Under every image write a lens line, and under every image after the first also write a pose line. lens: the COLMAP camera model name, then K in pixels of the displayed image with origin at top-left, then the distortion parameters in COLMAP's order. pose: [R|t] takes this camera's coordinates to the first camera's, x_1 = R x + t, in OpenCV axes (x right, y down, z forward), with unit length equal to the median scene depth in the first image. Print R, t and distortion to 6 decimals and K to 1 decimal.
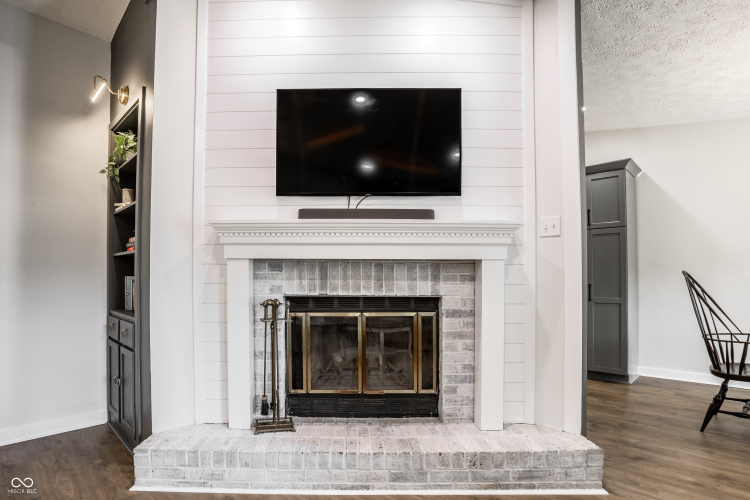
lens RADIAL K [[415.5, 0, 373.0], [0, 415.5, 263.1], [0, 0, 1]] dist [-0.119447, 0.069750]
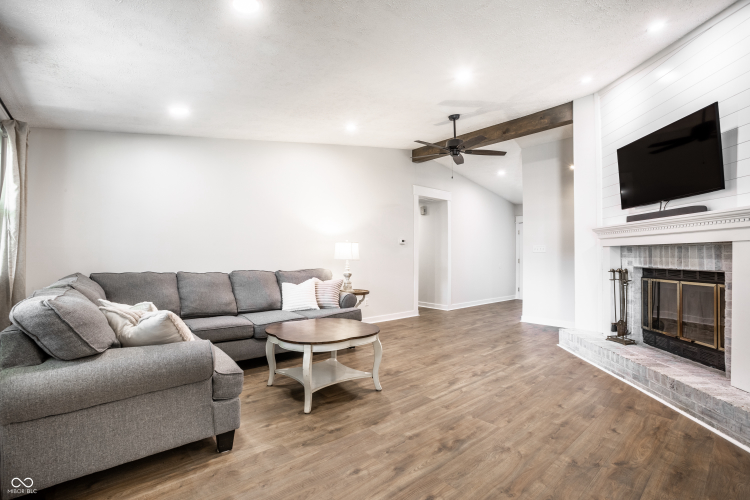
lens RADIAL K [[415.5, 0, 373.0], [0, 415.5, 263.1], [0, 0, 1]] dist [-0.119447, 0.069750]
pose [[-0.045557, 0.016670, -0.998823, 1.437751], [0.027303, 0.999508, 0.015436, 0.008388], [0.998589, -0.026567, -0.045990, 0.012539]]
